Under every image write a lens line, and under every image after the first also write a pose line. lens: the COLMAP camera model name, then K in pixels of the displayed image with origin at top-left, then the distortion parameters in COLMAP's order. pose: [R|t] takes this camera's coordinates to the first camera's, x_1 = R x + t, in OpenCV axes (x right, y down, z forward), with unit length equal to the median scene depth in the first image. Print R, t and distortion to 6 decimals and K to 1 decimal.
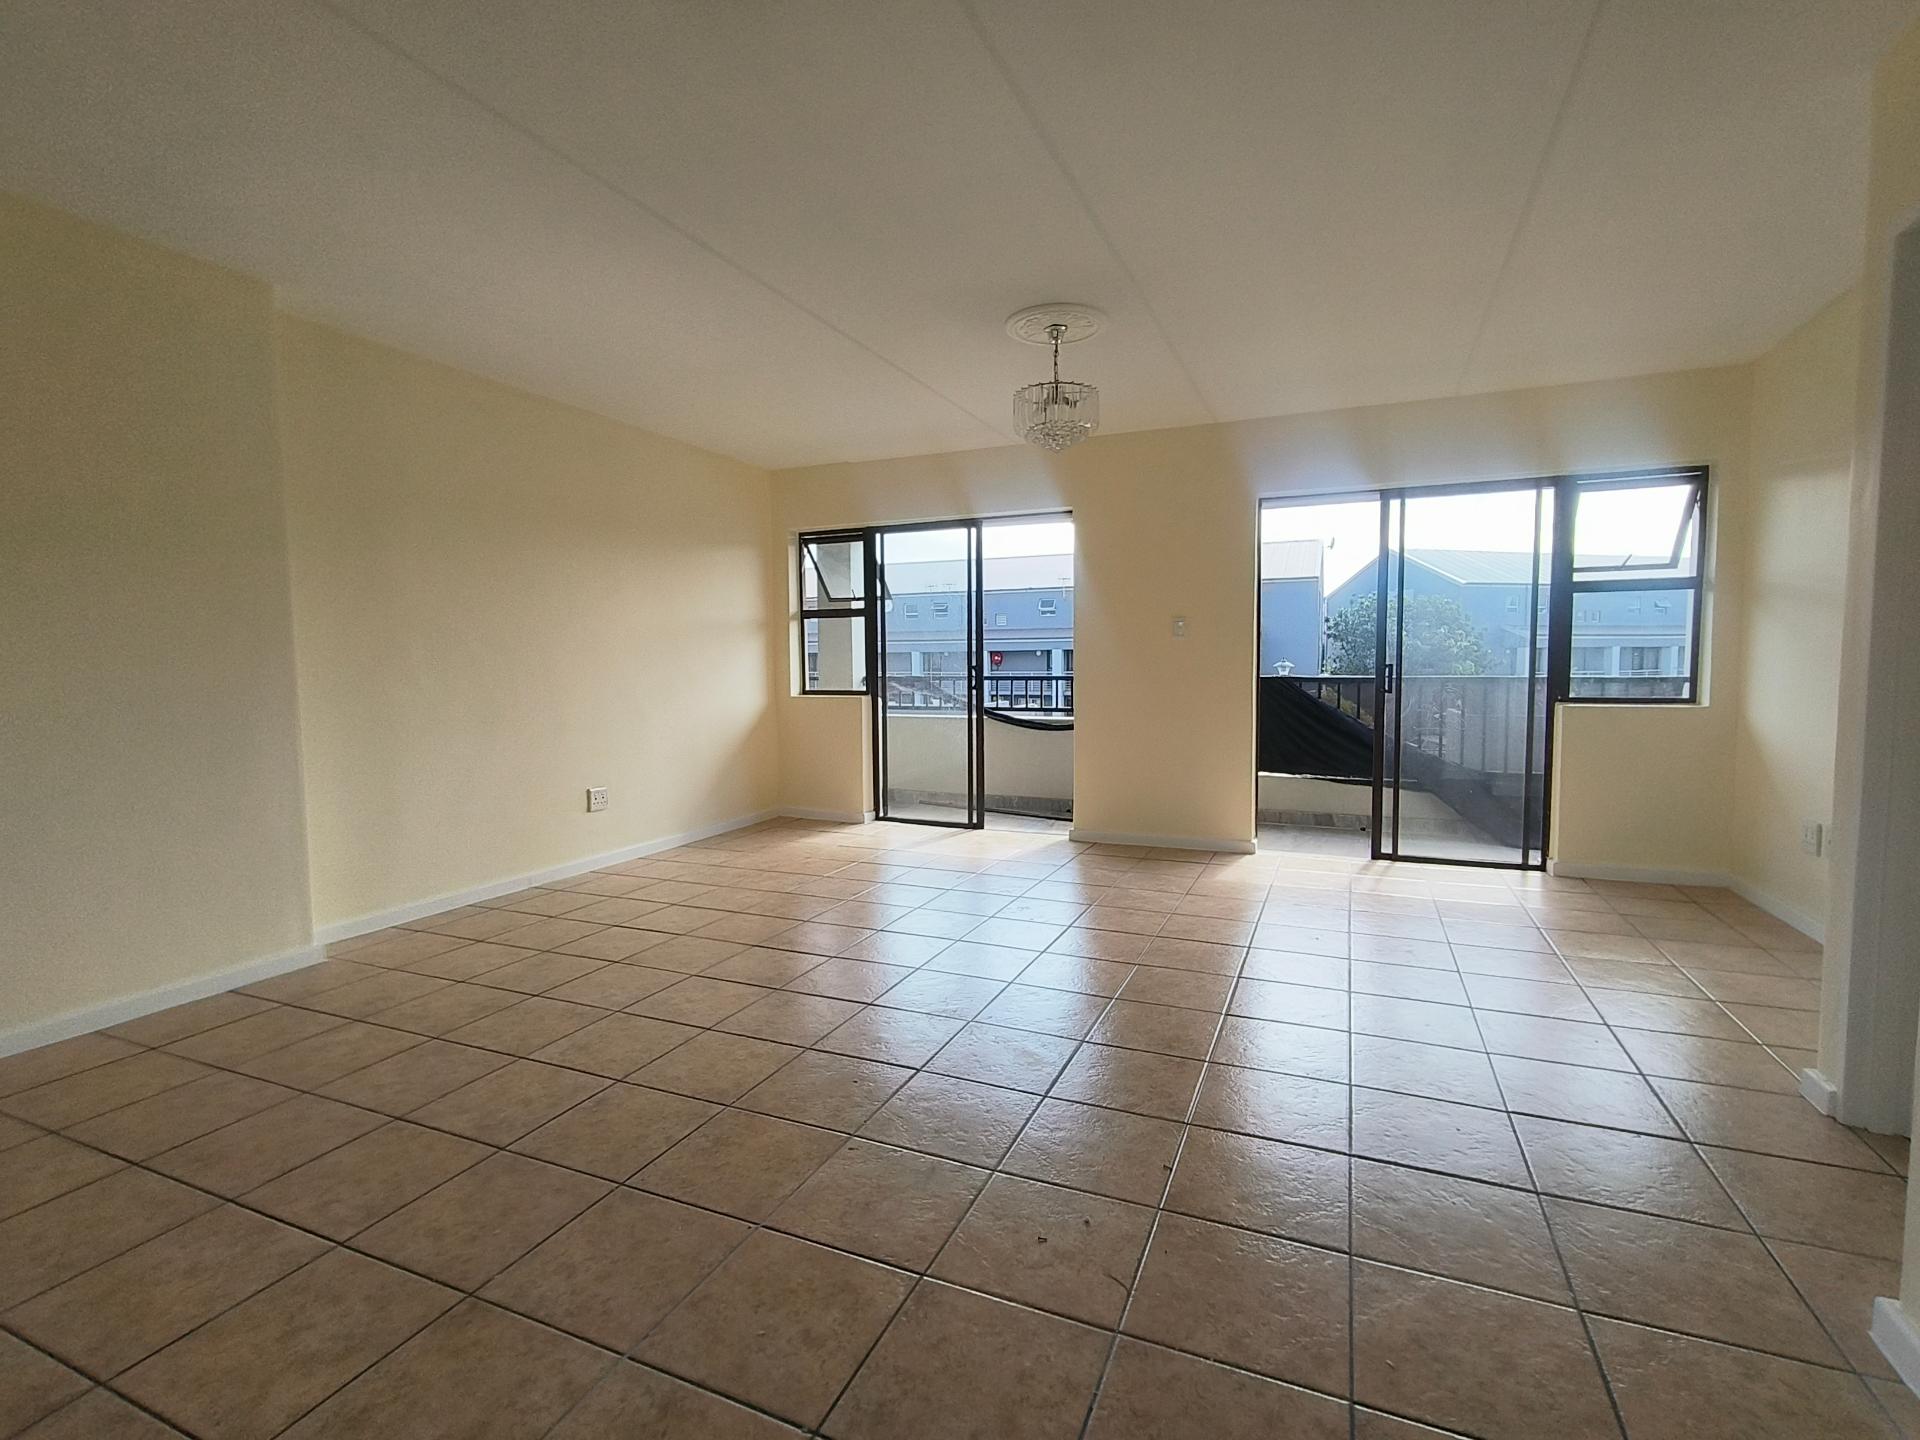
lens RADIAL K [[884.4, 0, 976.1], [0, 884.4, 716.5], [0, 0, 1]] dist [-0.000593, 0.000542]
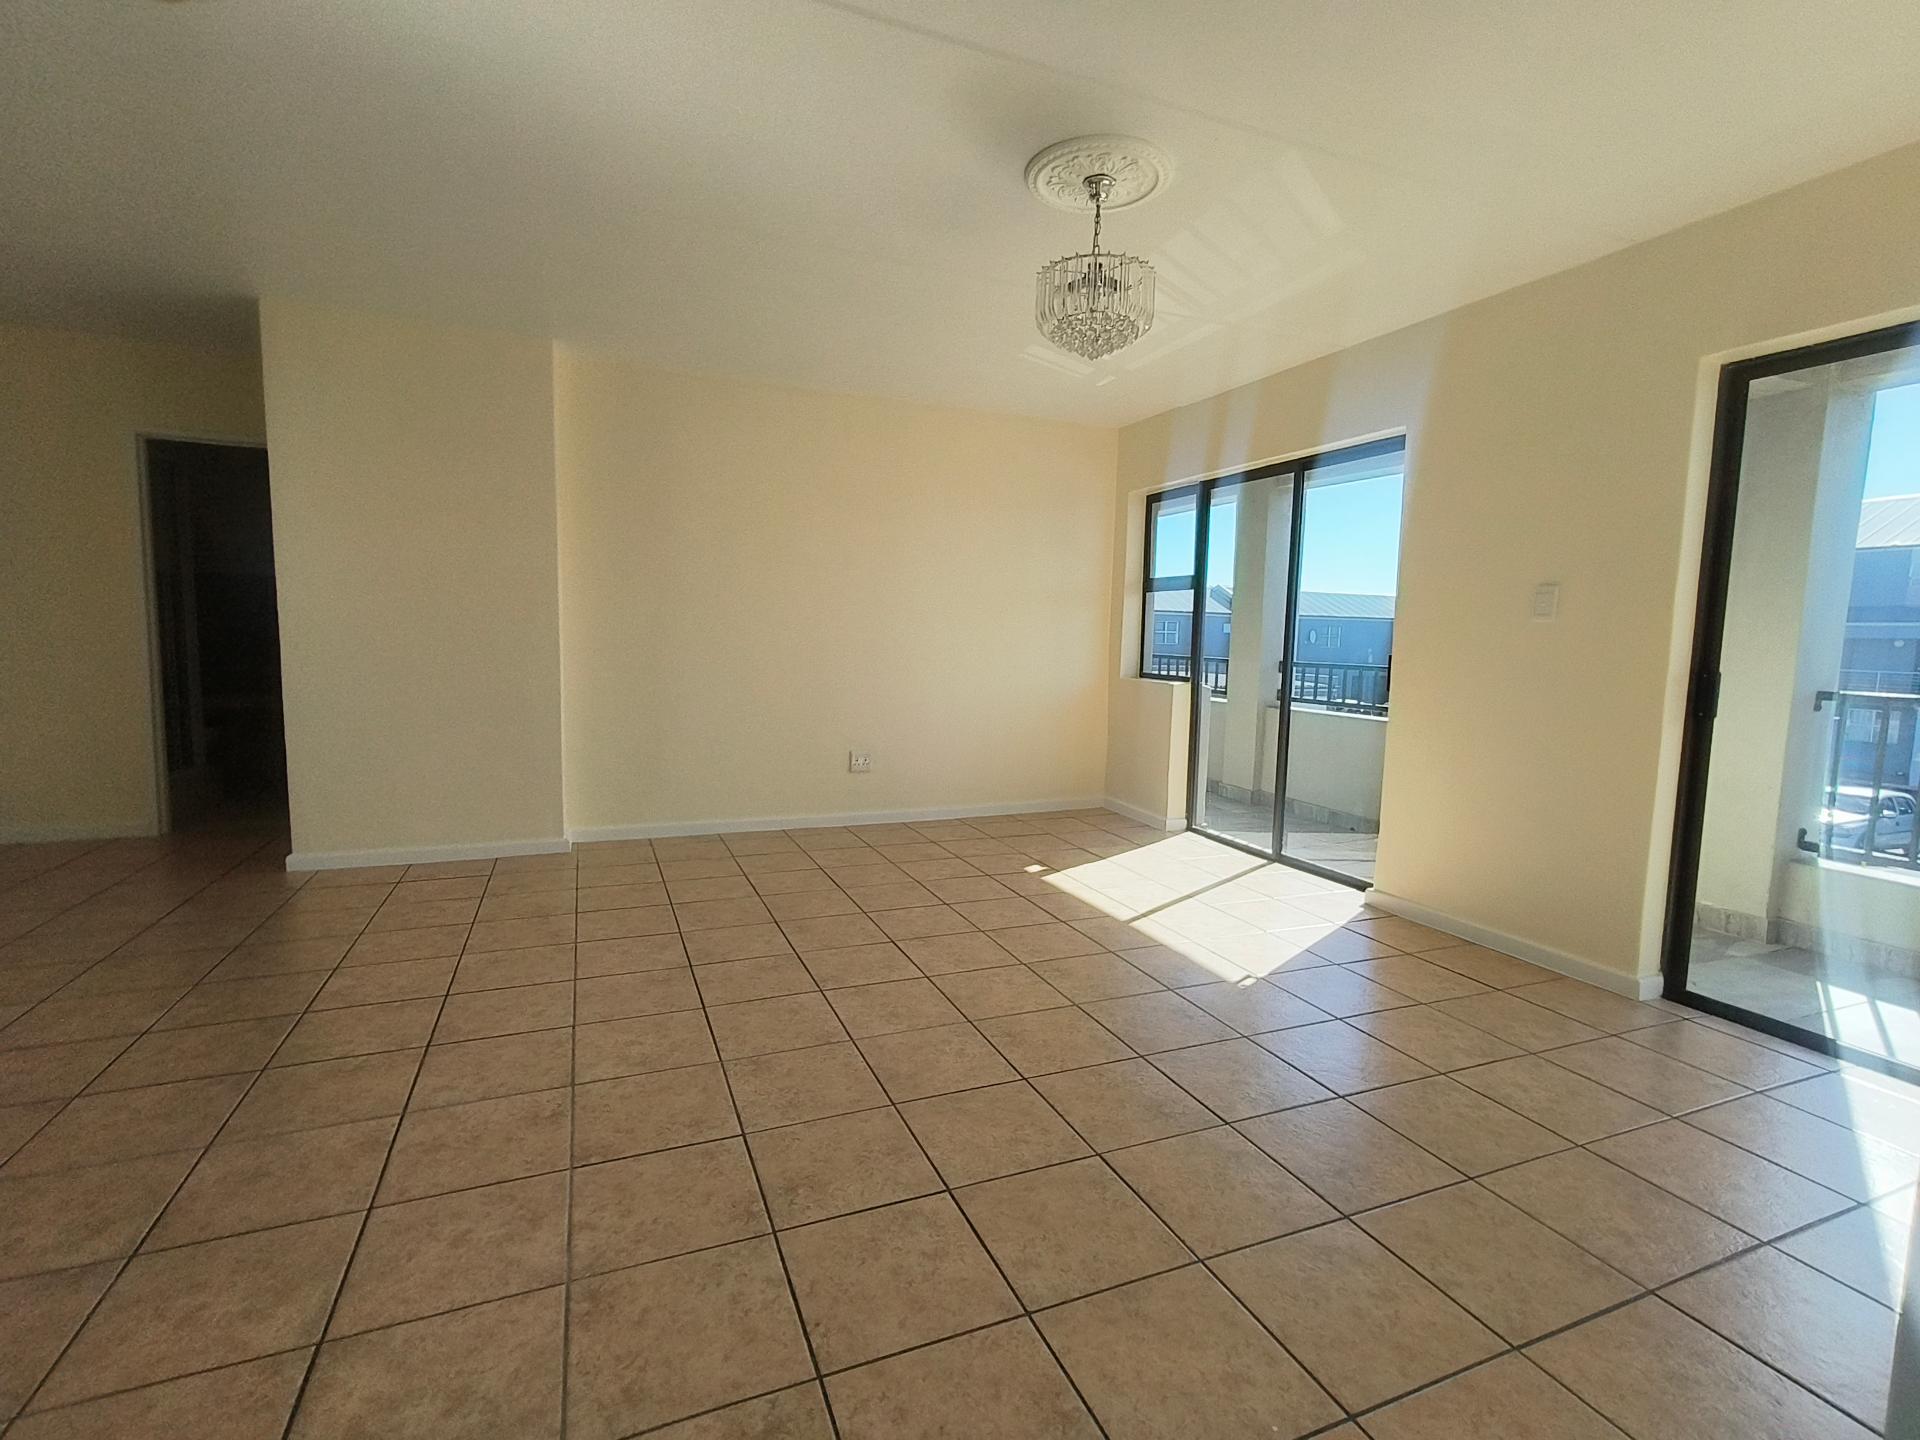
lens RADIAL K [[884.4, 0, 950.5], [0, 884.4, 731.4], [0, 0, 1]] dist [-0.000593, 0.000542]
pose [[0.704763, 0.106123, -0.701461, 0.550739], [-0.071114, 0.994336, 0.078982, -0.049849], [0.705870, -0.005780, 0.708318, 0.415826]]
